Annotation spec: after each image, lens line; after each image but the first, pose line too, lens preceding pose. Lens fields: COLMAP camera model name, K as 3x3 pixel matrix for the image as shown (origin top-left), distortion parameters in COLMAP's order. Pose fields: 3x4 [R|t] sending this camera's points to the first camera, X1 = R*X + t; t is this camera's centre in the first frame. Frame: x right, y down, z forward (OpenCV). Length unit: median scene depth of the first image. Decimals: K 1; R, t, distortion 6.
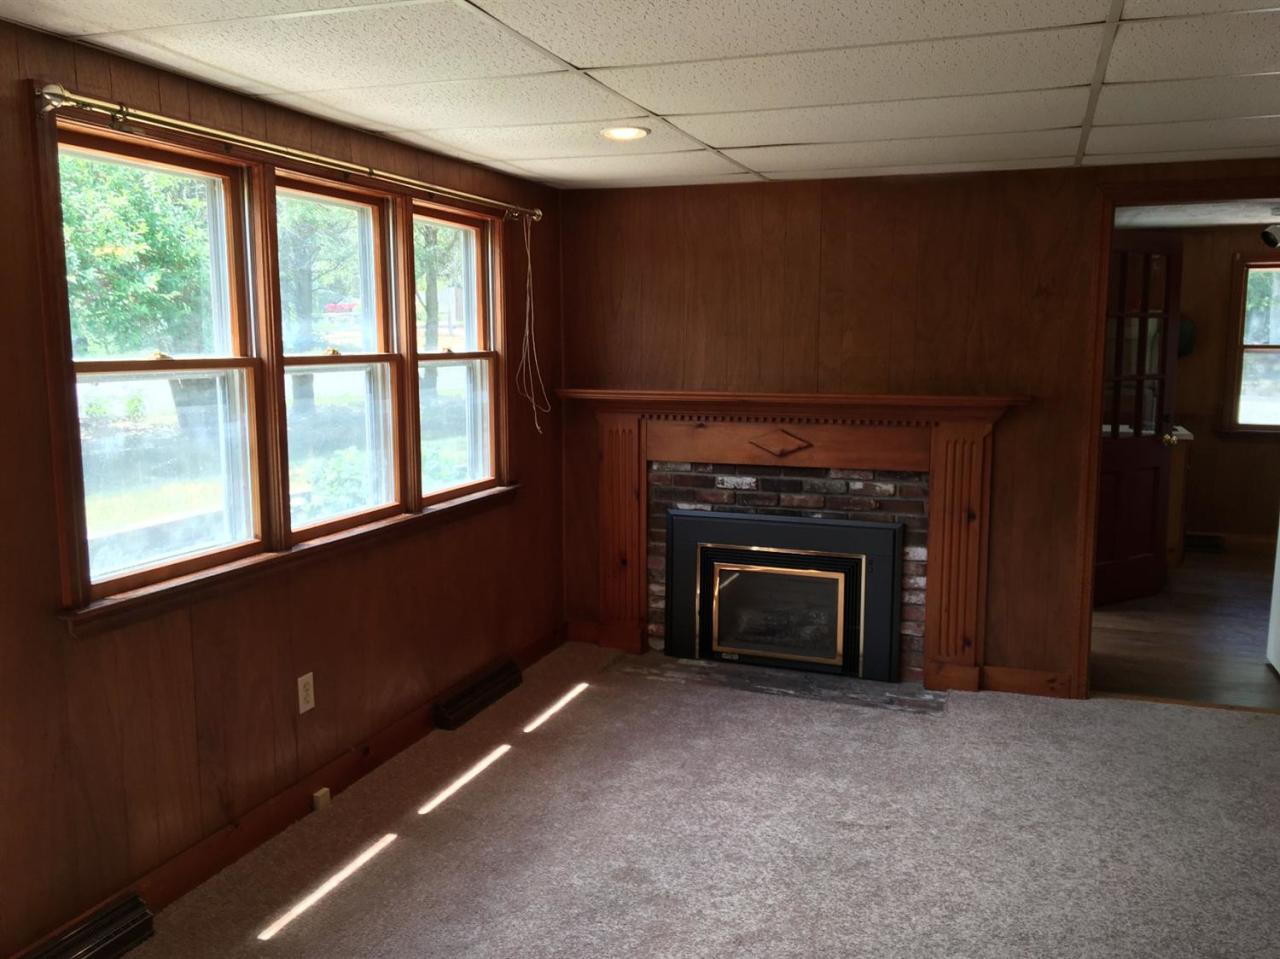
lens RADIAL K [[1079.3, 0, 640.1], [0, 1079.3, 481.0], [0, 0, 1]] dist [0.078997, -0.126097]
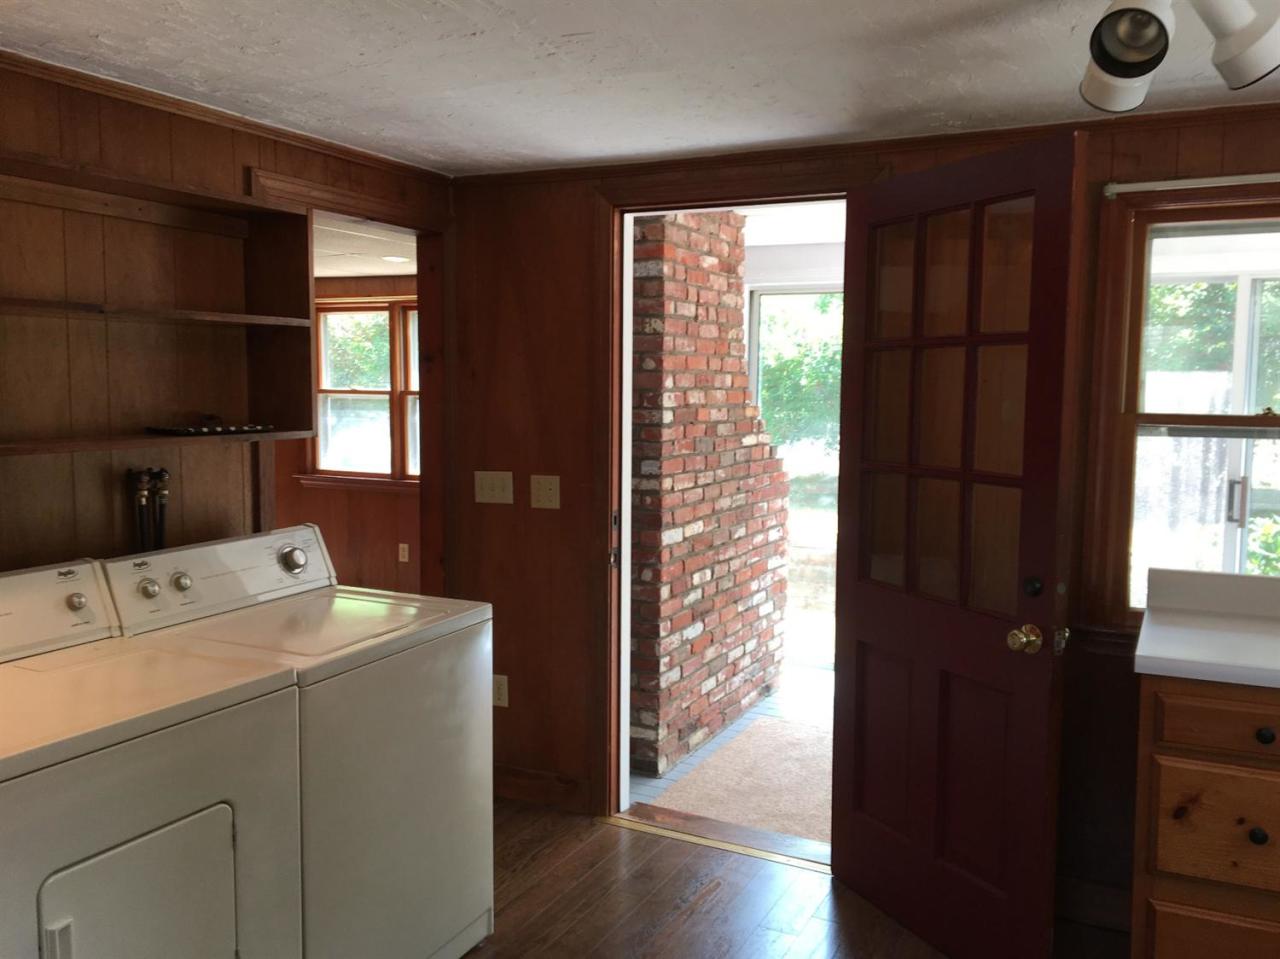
lens RADIAL K [[1079.3, 0, 640.3], [0, 1079.3, 477.0], [0, 0, 1]] dist [0.078997, -0.126097]
pose [[-0.116411, 0.093020, -0.988836, 1.704626], [-0.143493, 0.983584, 0.109418, -0.243885], [0.982781, 0.154628, -0.101152, 1.658490]]
